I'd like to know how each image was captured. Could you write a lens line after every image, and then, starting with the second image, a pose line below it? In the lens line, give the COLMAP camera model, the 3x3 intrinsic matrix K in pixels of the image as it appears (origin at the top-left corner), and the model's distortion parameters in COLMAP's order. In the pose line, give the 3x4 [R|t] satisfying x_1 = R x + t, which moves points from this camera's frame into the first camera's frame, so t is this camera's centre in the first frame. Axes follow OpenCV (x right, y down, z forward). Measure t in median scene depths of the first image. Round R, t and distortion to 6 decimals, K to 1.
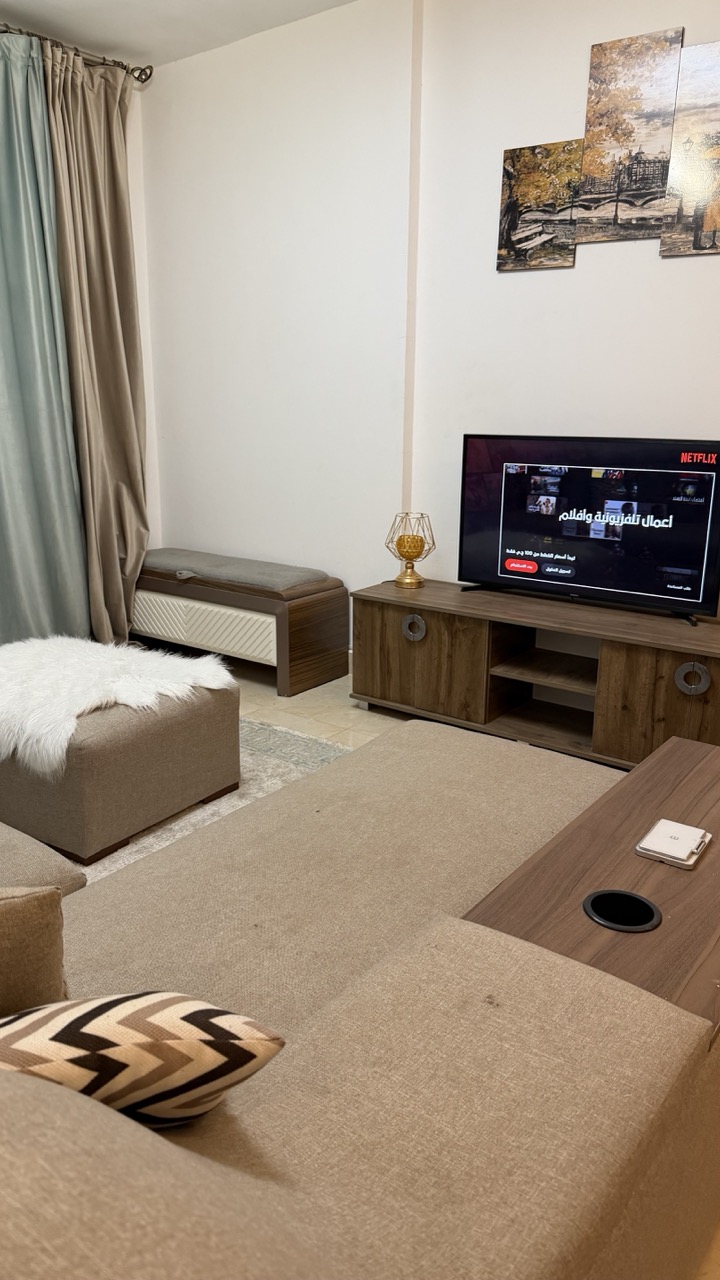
lens RADIAL K [[903.0, 0, 362.2], [0, 903.0, 639.1], [0, 0, 1]] dist [0.041946, -0.065792]
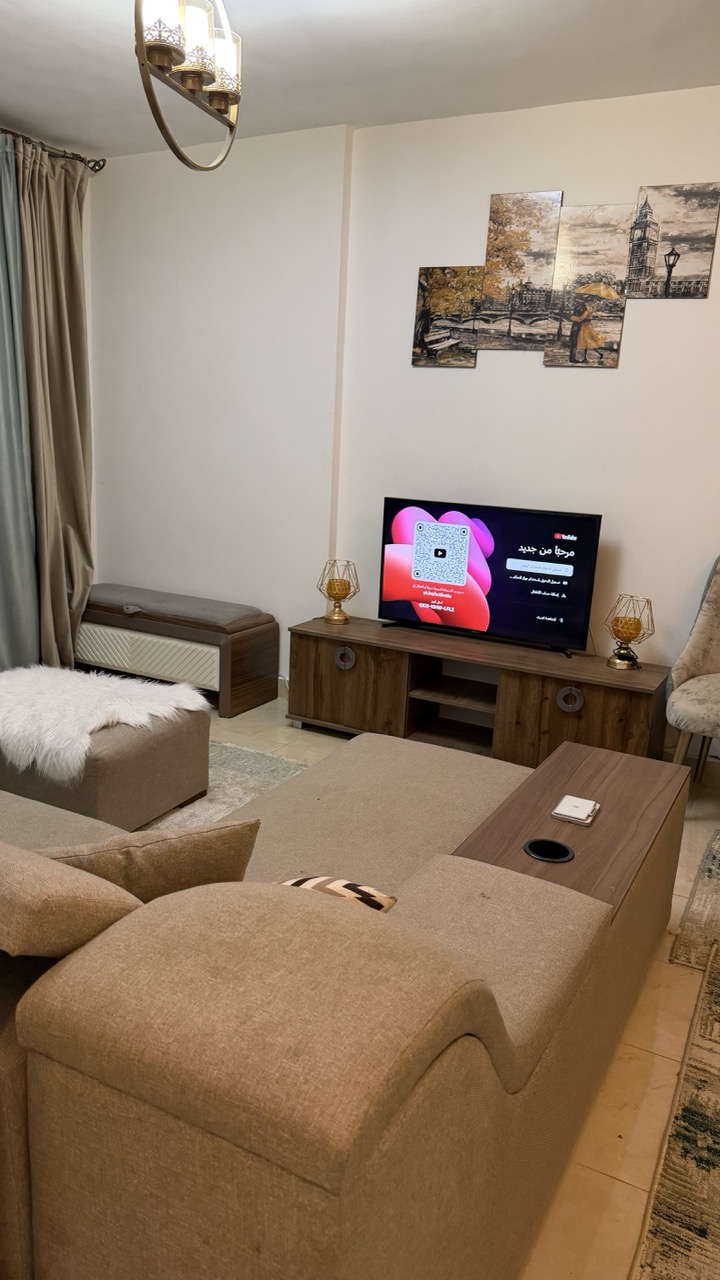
lens RADIAL K [[903.0, 0, 367.8], [0, 903.0, 643.8], [0, 0, 1]] dist [0.041946, -0.065792]
pose [[0.987726, 0.003803, 0.156152, -0.103405], [-0.000282, 0.999745, -0.022563, -0.004998], [-0.156198, 0.022242, 0.987475, -0.187668]]
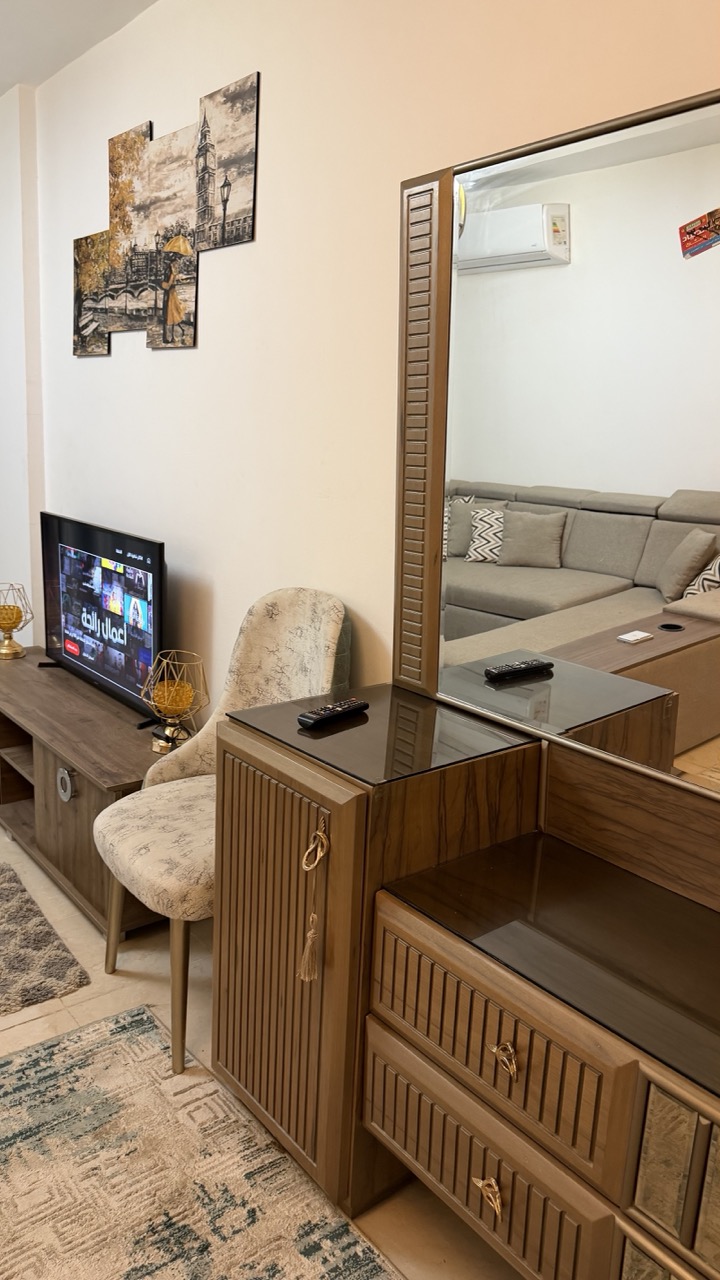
lens RADIAL K [[903.0, 0, 372.5], [0, 903.0, 633.0], [0, 0, 1]] dist [0.041946, -0.065792]
pose [[0.969513, 0.083028, -0.230545, 0.769984], [-0.093667, 0.994968, -0.035574, -0.097875], [0.226431, 0.056084, 0.972411, 0.114123]]
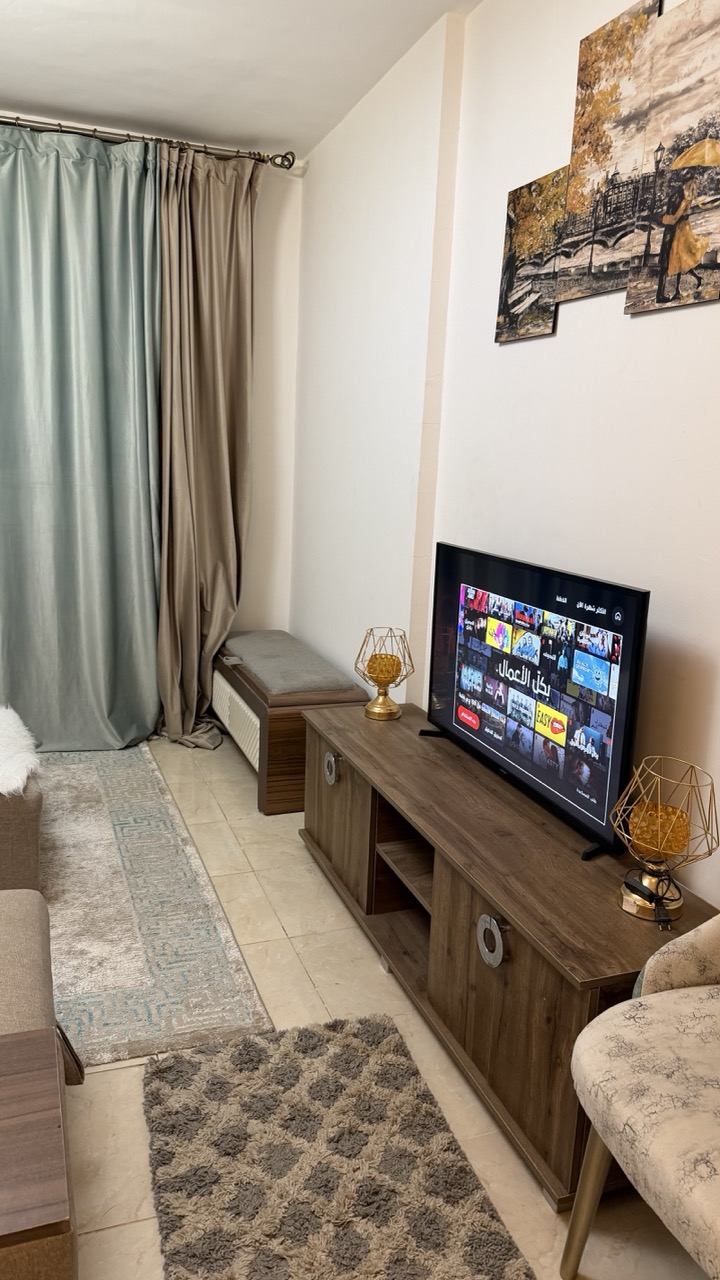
lens RADIAL K [[903.0, 0, 364.7], [0, 903.0, 626.6], [0, 0, 1]] dist [0.041946, -0.065792]
pose [[0.838182, 0.125487, -0.530758, 0.527883], [-0.166757, 0.985531, -0.030337, -0.126427], [0.519271, 0.113936, 0.846981, 0.320719]]
